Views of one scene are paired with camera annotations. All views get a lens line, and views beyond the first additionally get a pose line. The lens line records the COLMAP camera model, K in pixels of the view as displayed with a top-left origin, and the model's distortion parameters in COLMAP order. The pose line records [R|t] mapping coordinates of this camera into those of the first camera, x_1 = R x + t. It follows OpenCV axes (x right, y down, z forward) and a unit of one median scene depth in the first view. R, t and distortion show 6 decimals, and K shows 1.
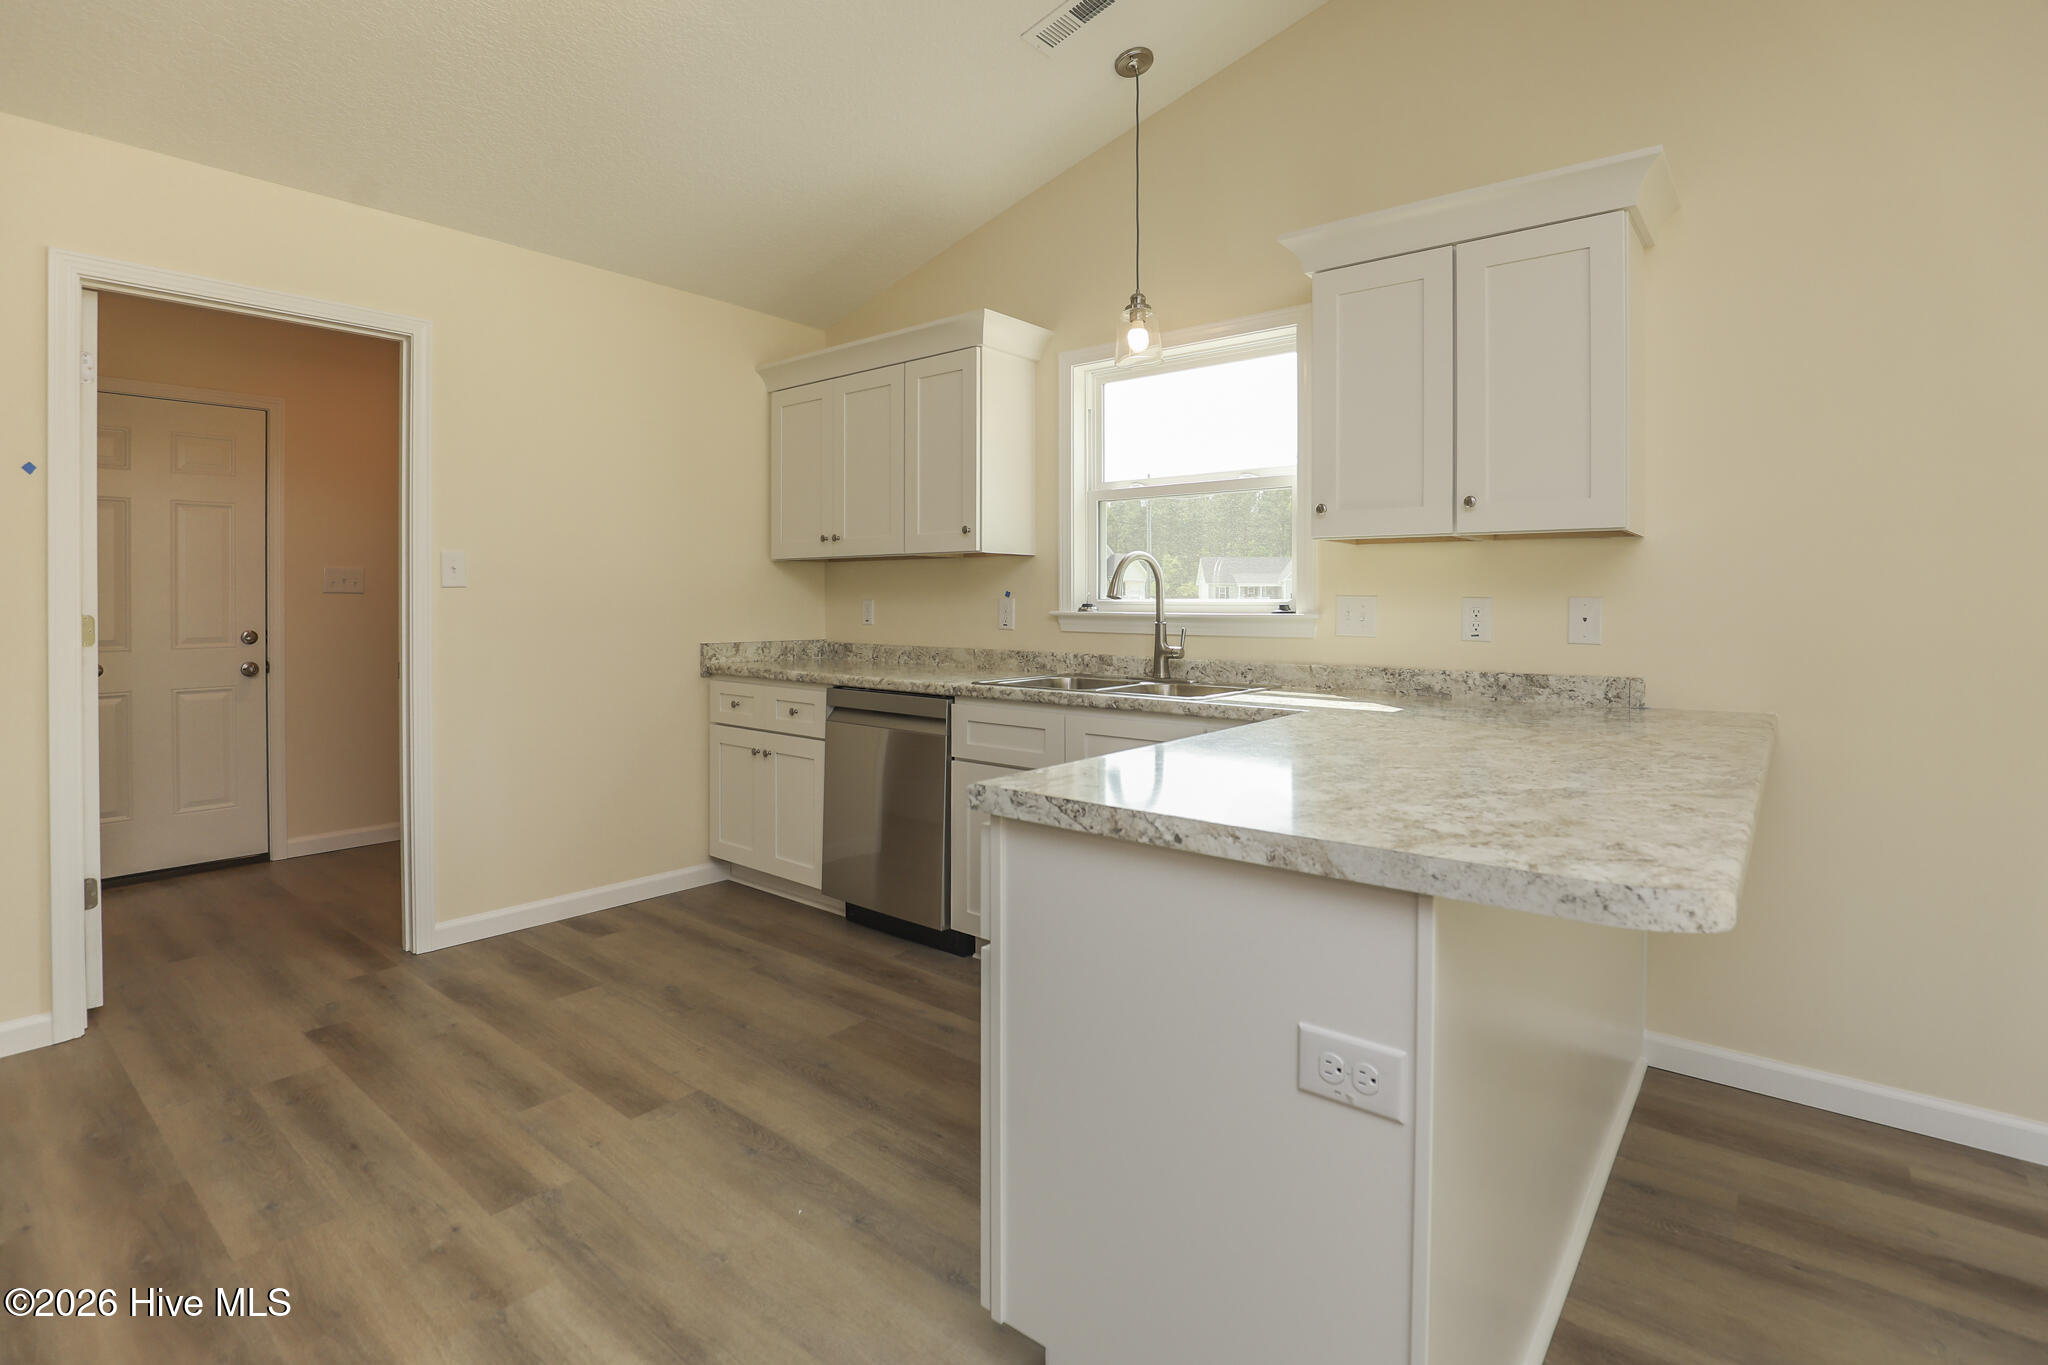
lens RADIAL K [[955.9, 0, 1021.2], [0, 955.9, 601.9], [0, 0, 1]] dist [-0.063358, -0.000473]
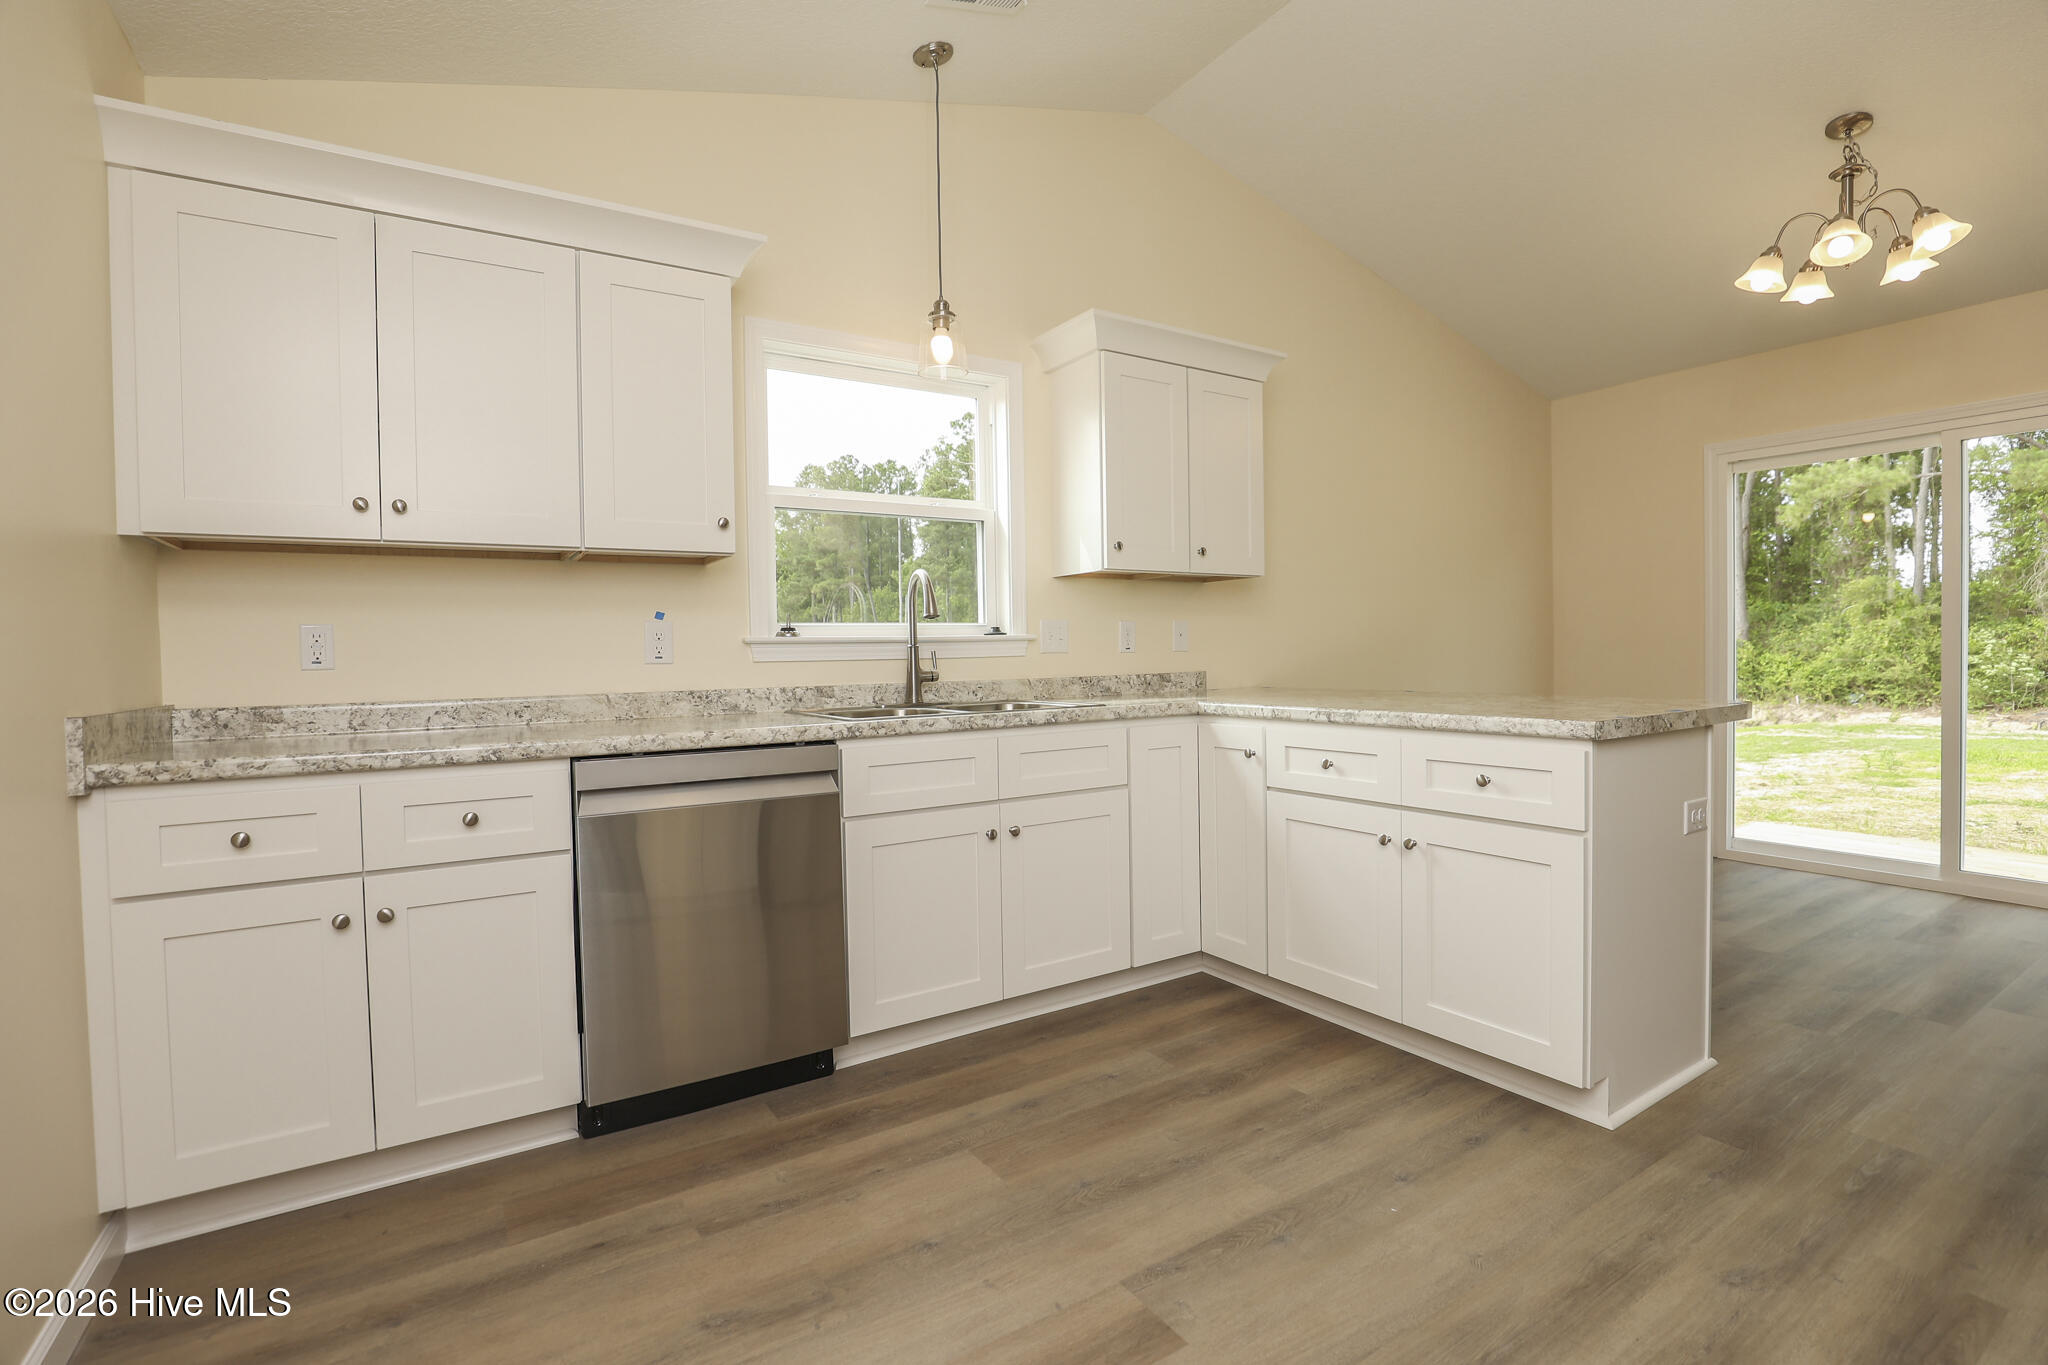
lens RADIAL K [[965.8, 0, 1024.0], [0, 965.8, 682.5], [0, 0, 1]] dist [-0.040382, 0.000045]
pose [[0.312809, -0.061635, 0.947814, -0.753961], [0.003675, 0.997963, 0.063683, -0.003308], [-0.949809, -0.016437, 0.312399, 0.599000]]
